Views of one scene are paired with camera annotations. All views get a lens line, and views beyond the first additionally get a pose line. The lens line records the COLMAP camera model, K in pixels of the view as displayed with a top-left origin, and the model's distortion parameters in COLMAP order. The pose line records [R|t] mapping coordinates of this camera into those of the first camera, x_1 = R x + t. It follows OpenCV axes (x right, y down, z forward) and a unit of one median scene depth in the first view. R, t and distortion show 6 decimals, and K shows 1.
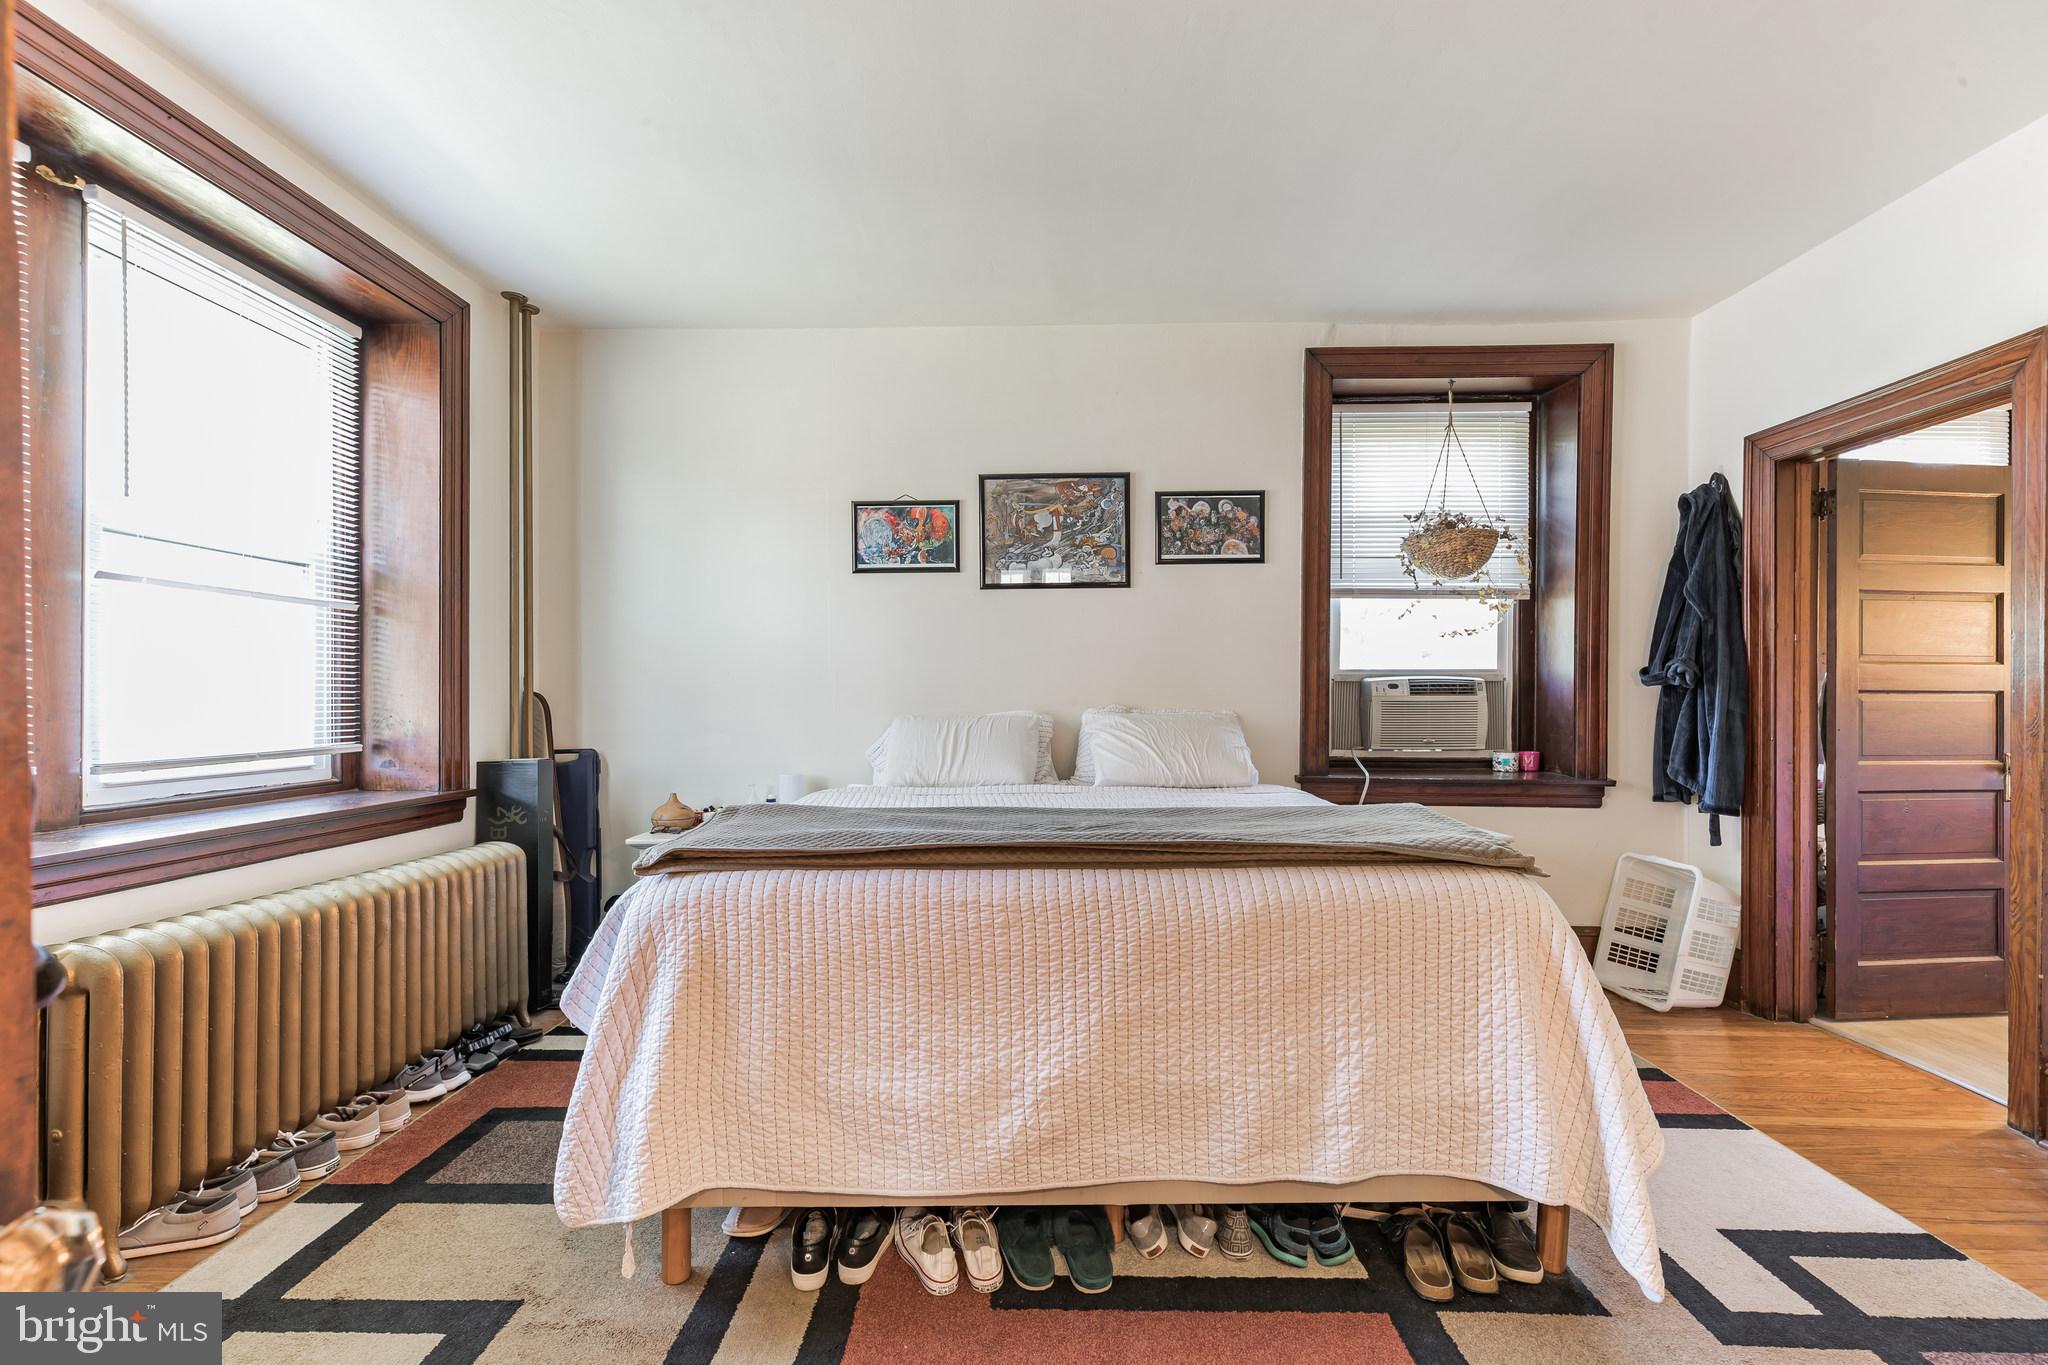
lens RADIAL K [[940.8, 0, 1023.4], [0, 940.8, 698.3], [0, 0, 1]] dist [0.001546, -0.000049]
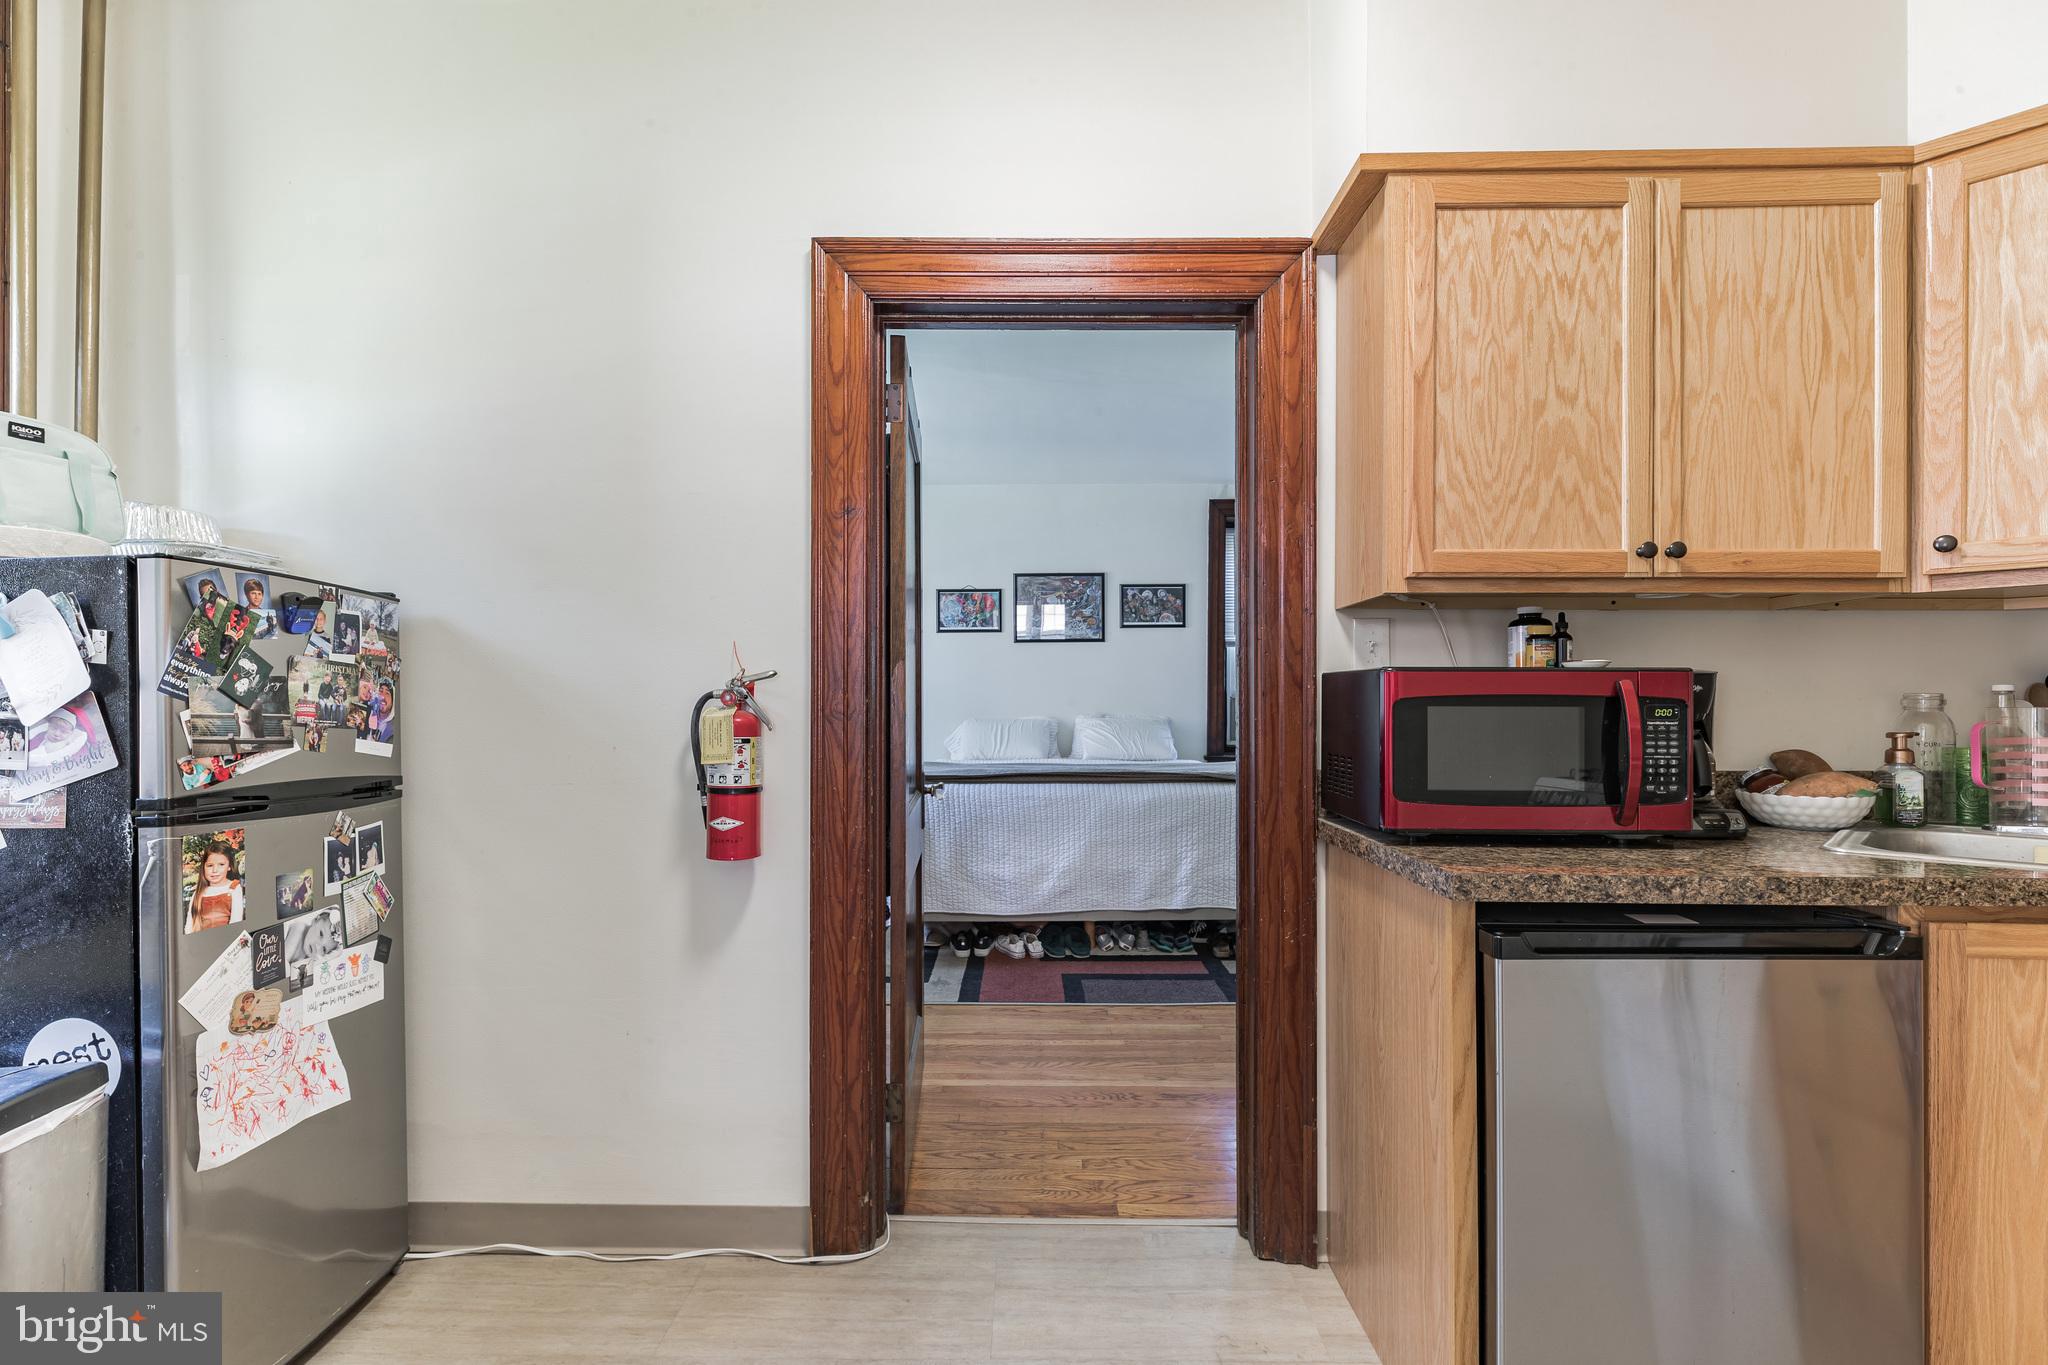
lens RADIAL K [[940.8, 0, 1023.4], [0, 940.8, 698.3], [0, 0, 1]] dist [0.001546, -0.000049]
pose [[0.999955, 0.000773, 0.009472, -0.045720], [-0.000714, 0.999981, -0.006181, -0.008013], [-0.009477, 0.006174, 0.999936, -0.660107]]
